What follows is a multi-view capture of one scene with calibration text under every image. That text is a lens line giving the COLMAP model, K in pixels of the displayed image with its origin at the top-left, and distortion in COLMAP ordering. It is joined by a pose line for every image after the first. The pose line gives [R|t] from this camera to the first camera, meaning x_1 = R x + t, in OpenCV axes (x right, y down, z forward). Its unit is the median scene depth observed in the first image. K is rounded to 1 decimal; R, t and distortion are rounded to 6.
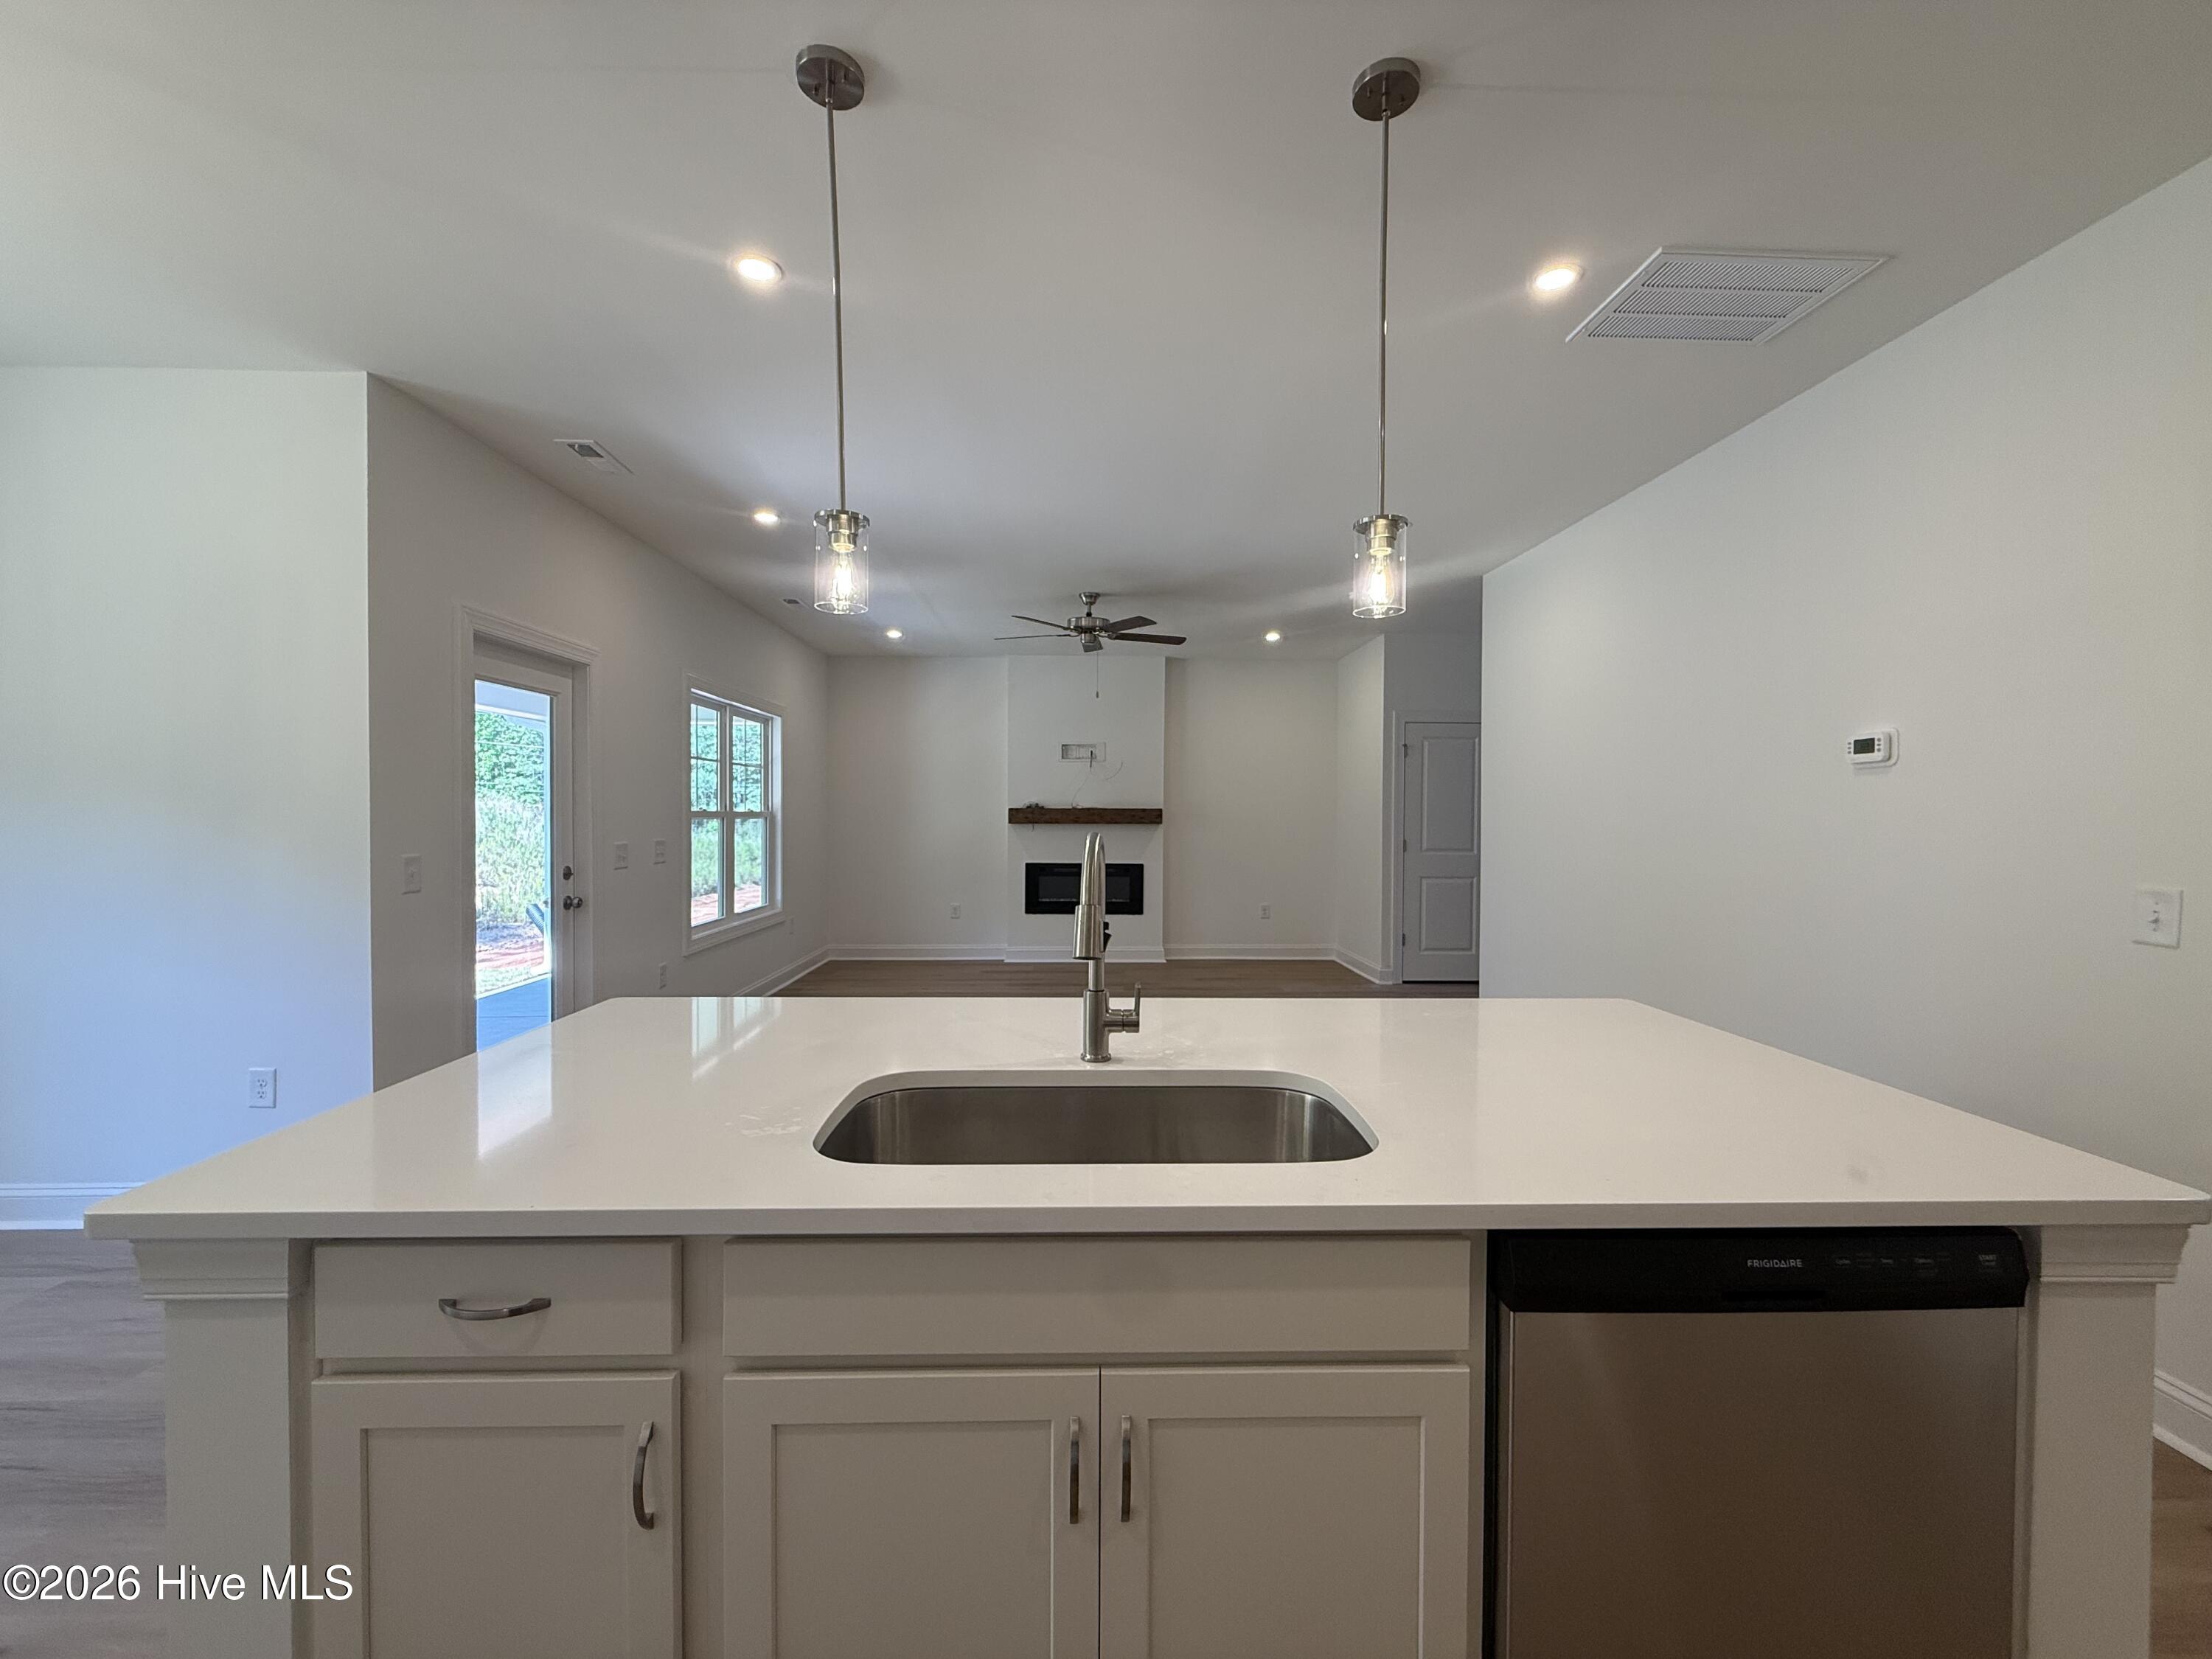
lens RADIAL K [[884.2, 0, 1102.0], [0, 884.2, 826.5], [0, 0, 1]] dist [0.001012, 0.000238]
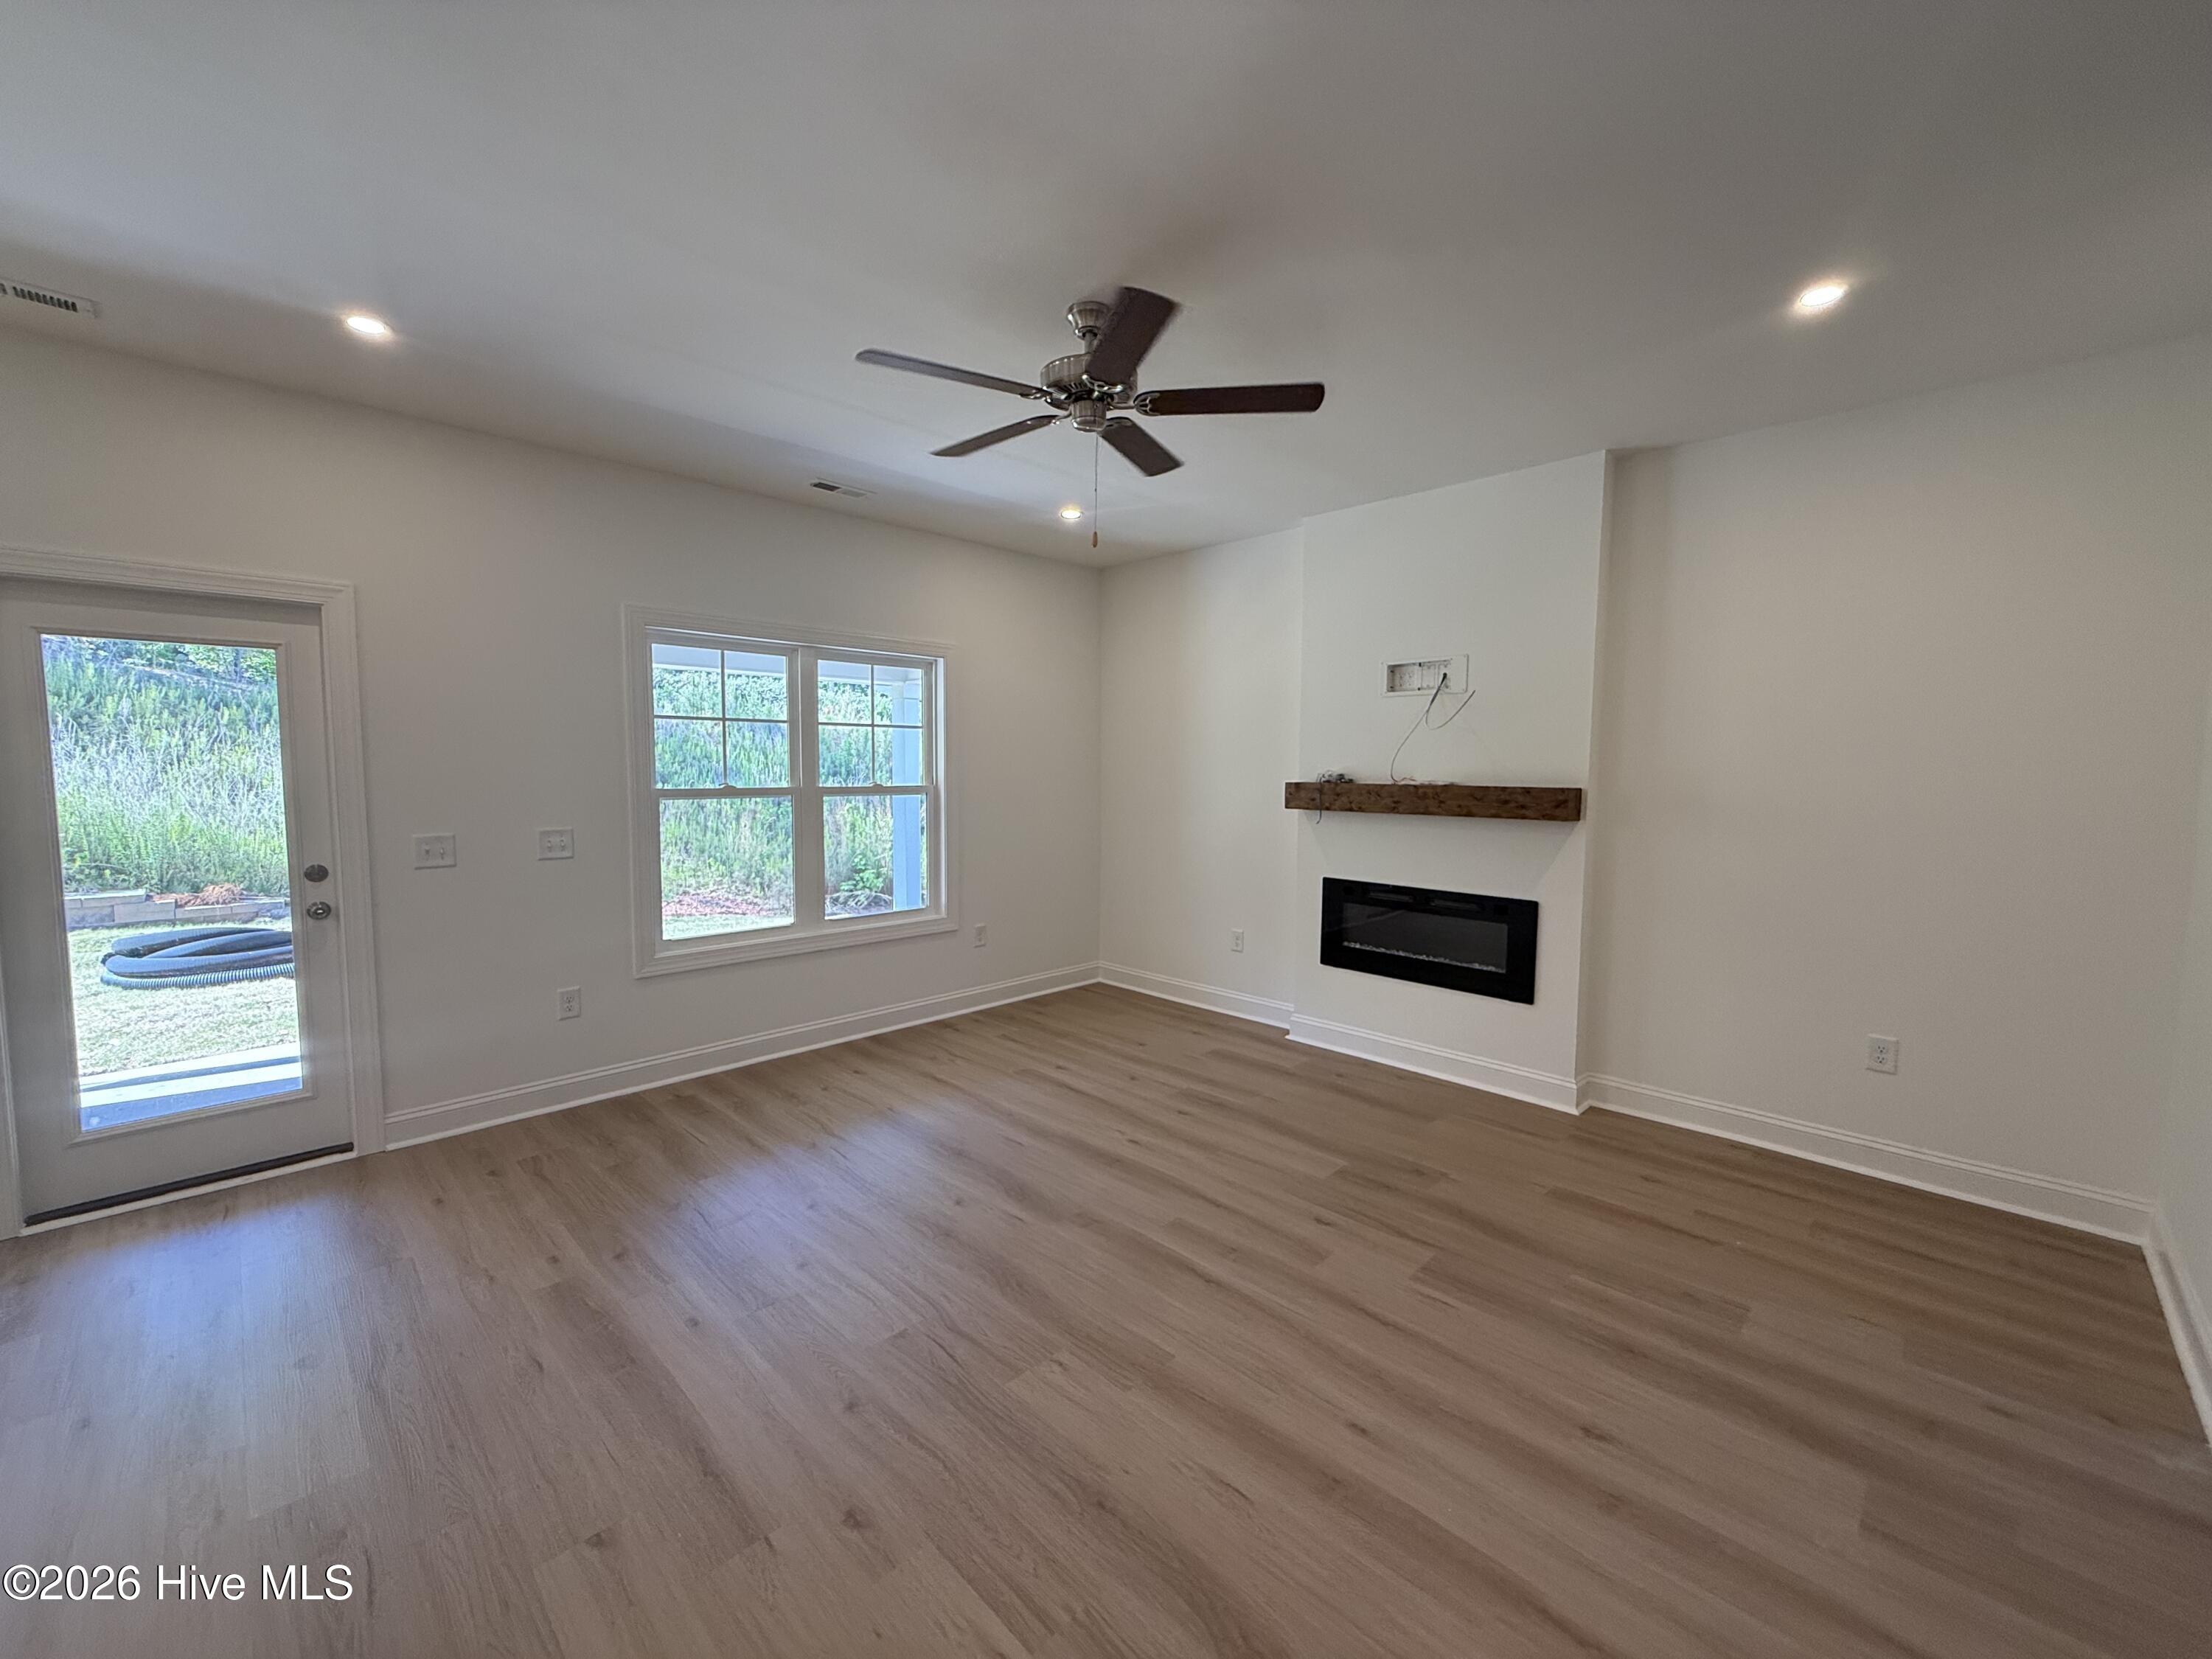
lens RADIAL K [[873.4, 0, 1116.4], [0, 873.4, 844.4], [0, 0, 1]] dist [0.000109, 0.000009]
pose [[0.682602, 0.066292, -0.727777, 0.239454], [-0.013547, 0.996854, 0.078095, -0.023269], [0.730664, -0.043449, 0.681353, 0.516243]]
